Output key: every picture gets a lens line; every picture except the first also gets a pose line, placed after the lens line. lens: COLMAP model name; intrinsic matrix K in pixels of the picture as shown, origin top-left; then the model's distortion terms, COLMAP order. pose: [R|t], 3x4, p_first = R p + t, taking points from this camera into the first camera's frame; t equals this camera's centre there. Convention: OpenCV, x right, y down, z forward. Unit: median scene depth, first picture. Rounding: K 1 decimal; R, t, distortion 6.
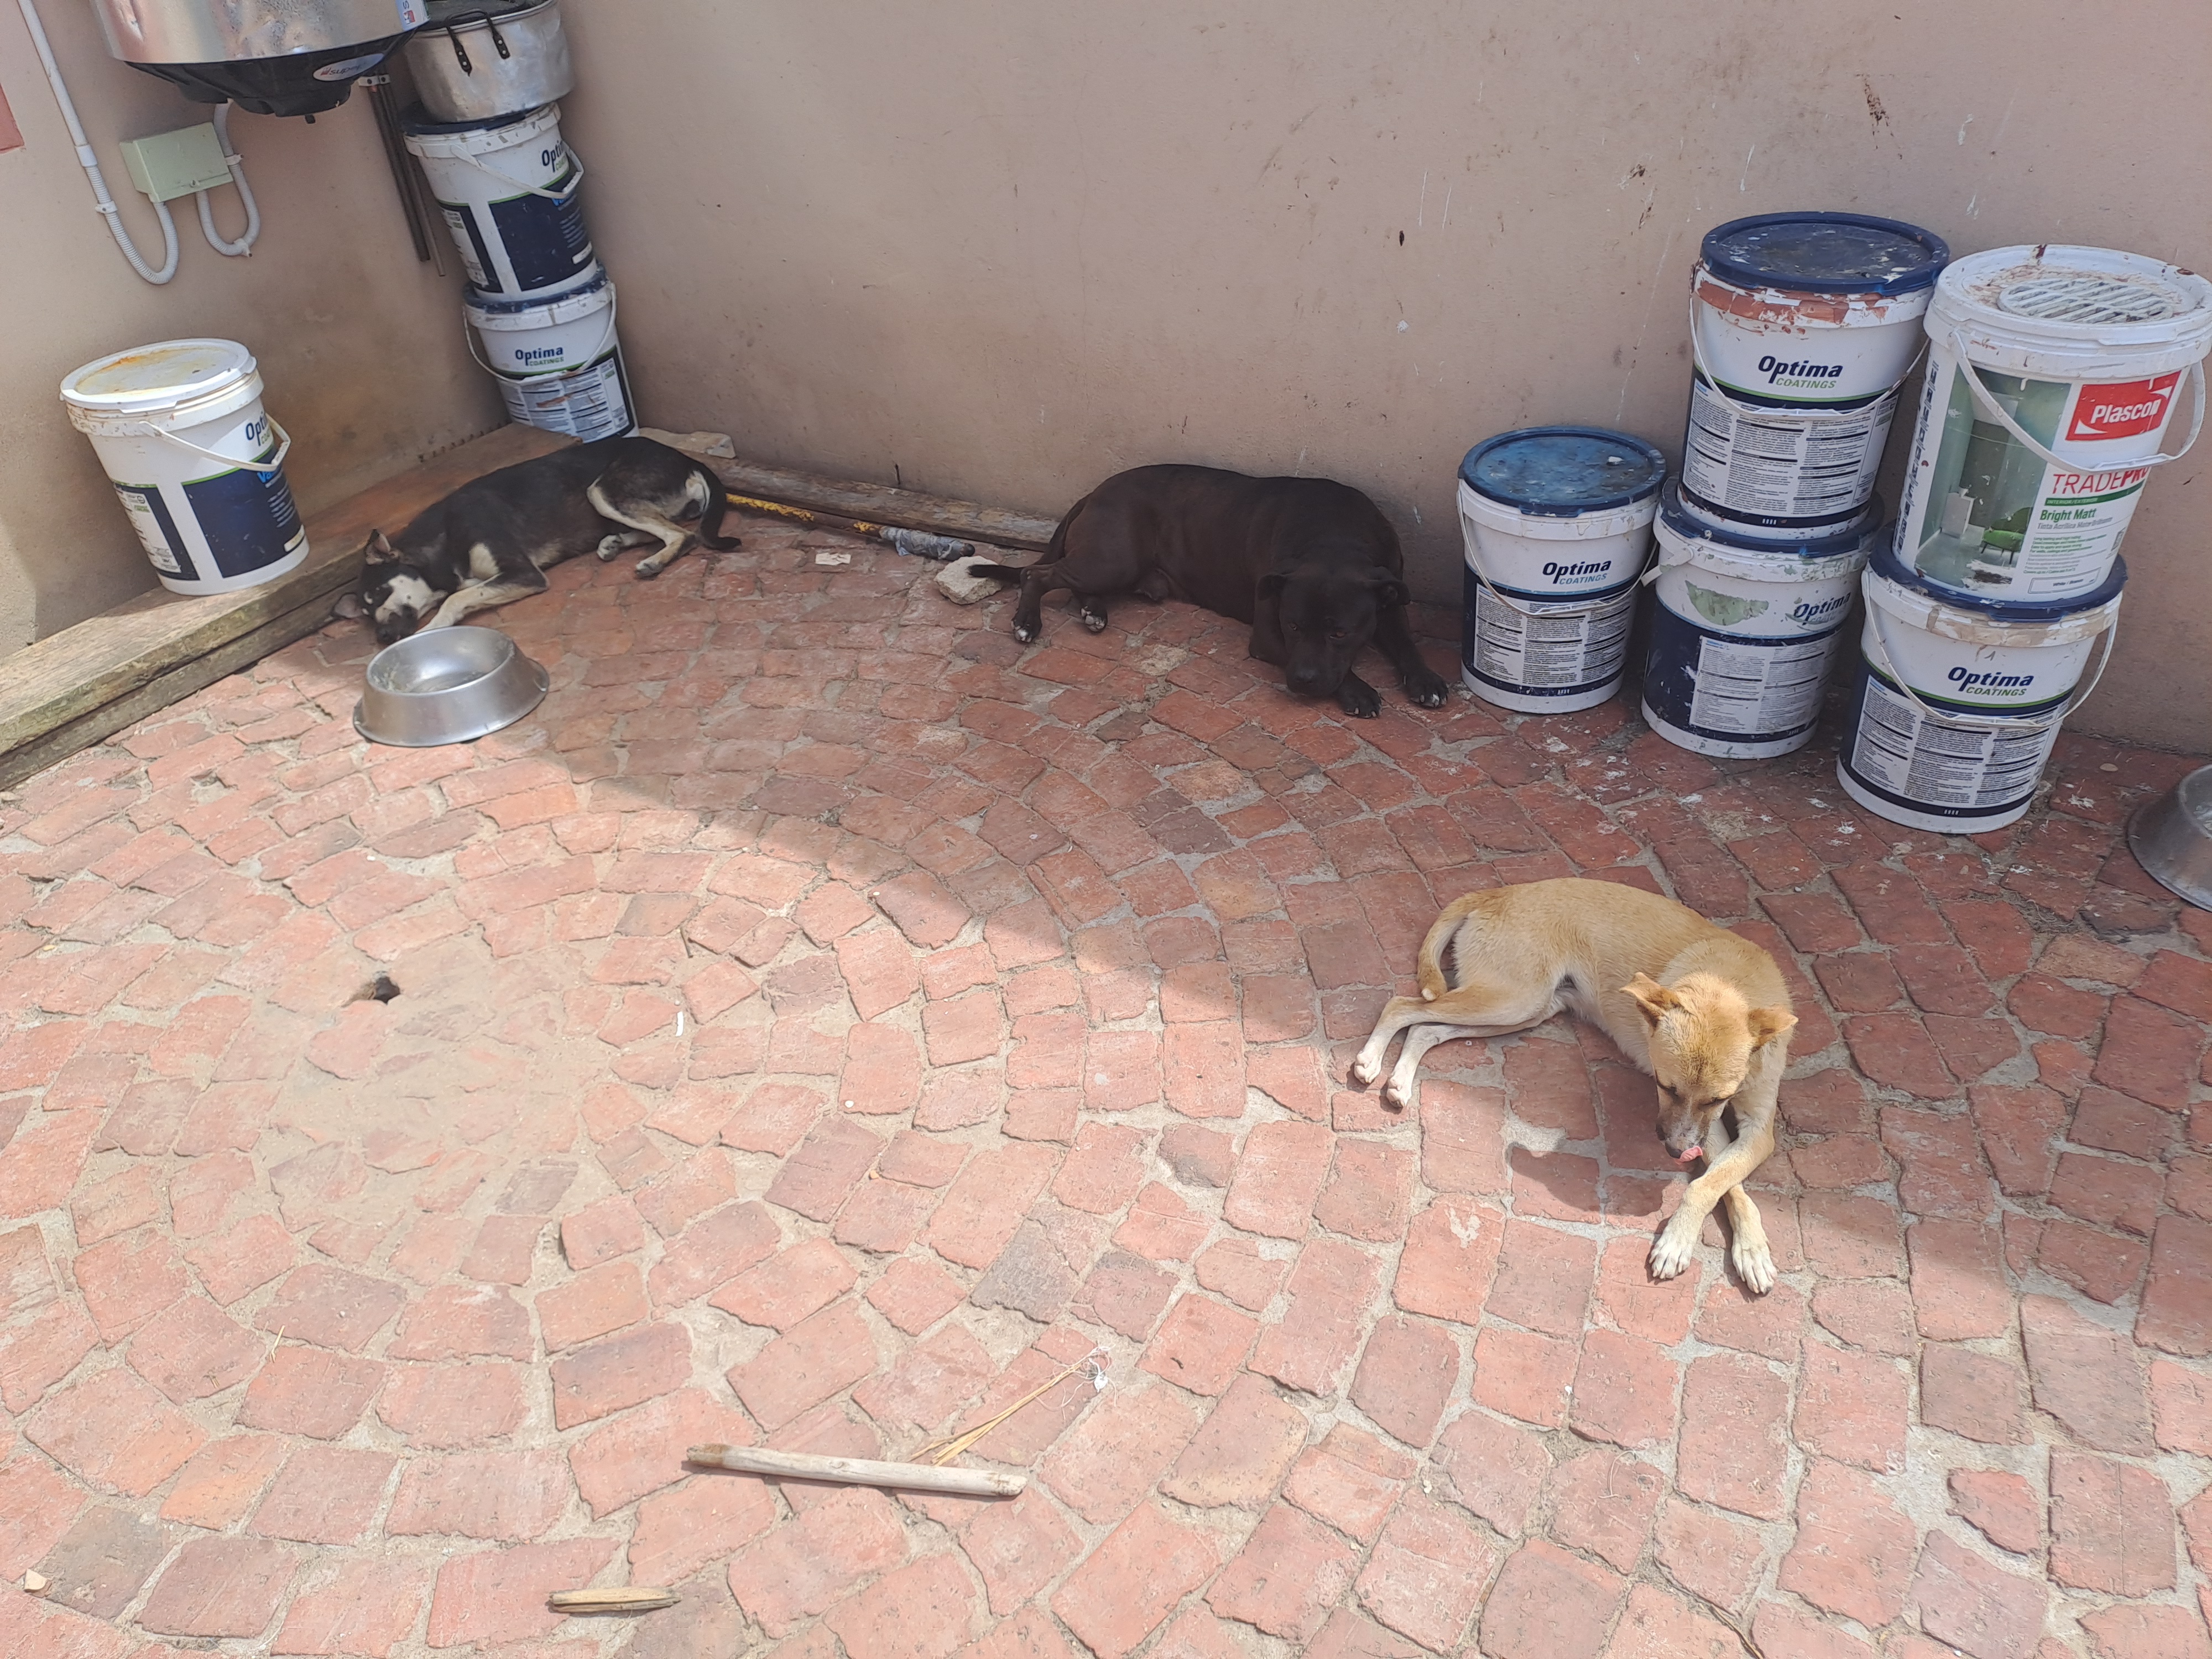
lens RADIAL K [[1642.6, 0, 1106.0], [0, 1642.6, 829.5], [0, 0, 1]] dist [0.054002, -0.063150]
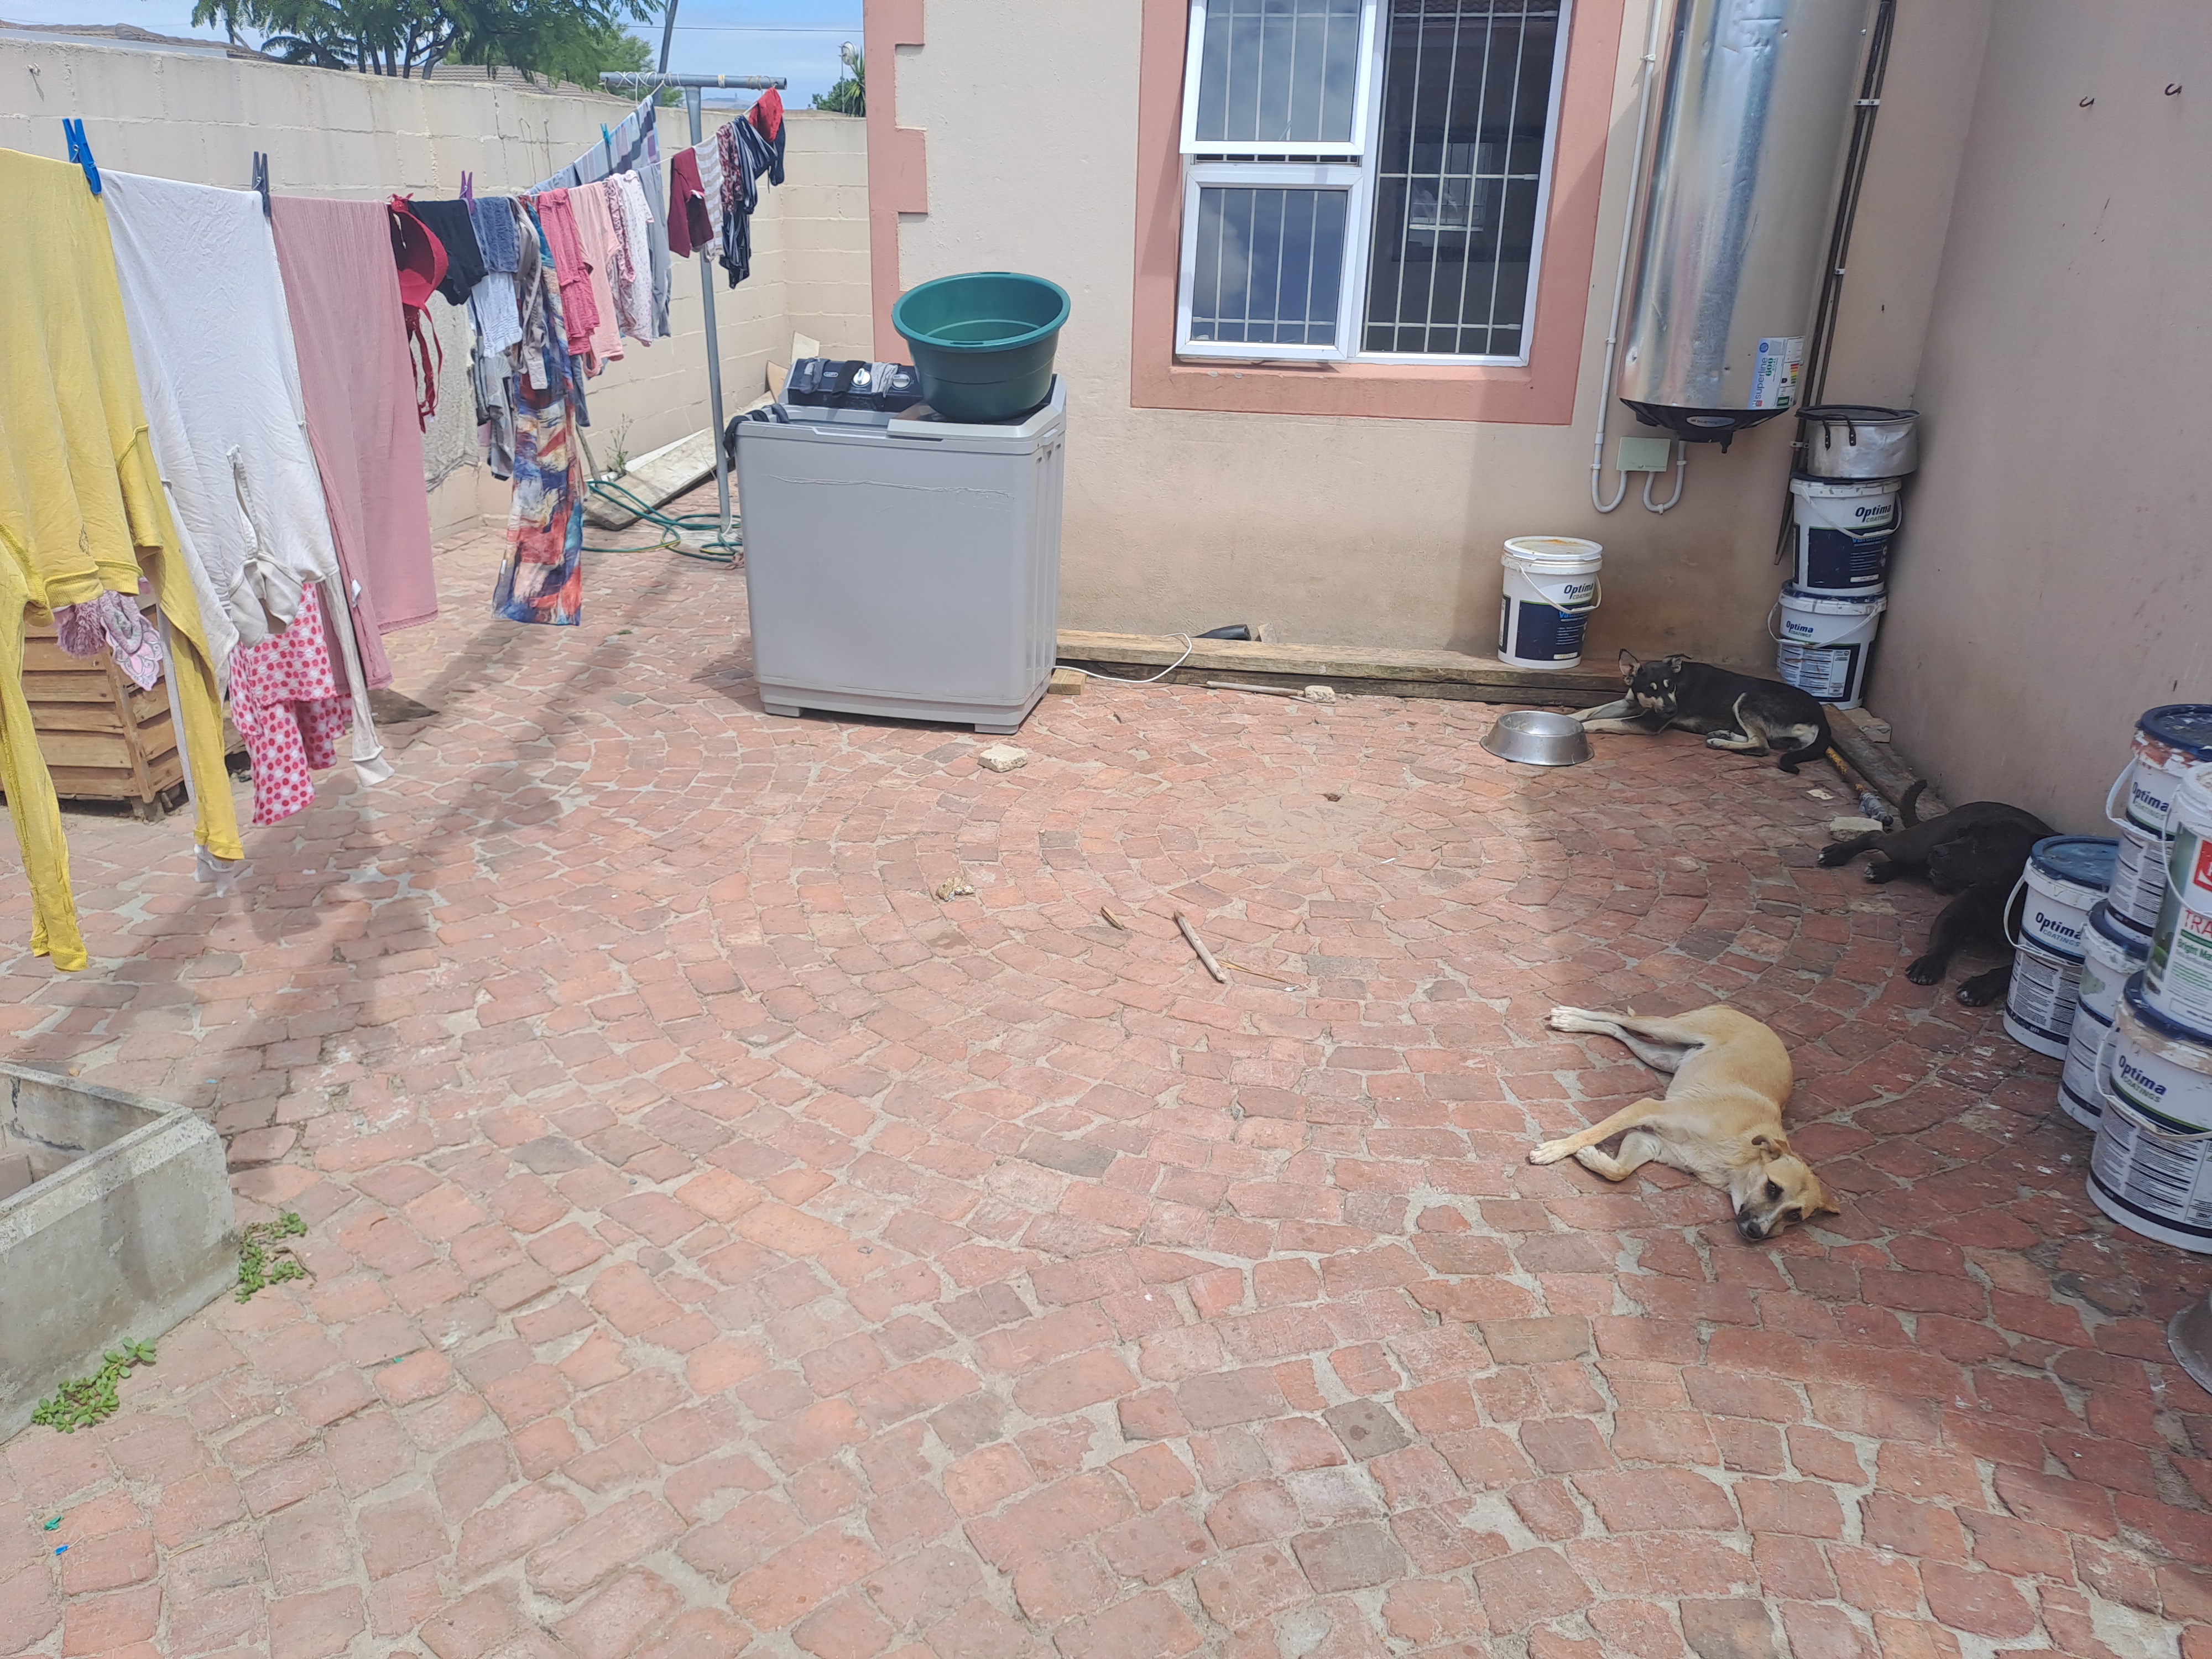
lens RADIAL K [[1642.6, 0, 1106.0], [0, 1642.6, 829.5], [0, 0, 1]] dist [0.054002, -0.063150]
pose [[0.379580, 0.393550, -0.837280, 0.866201], [-0.565309, 0.815071, 0.126829, 0.024705], [0.732356, 0.425180, 0.531862, -0.188804]]
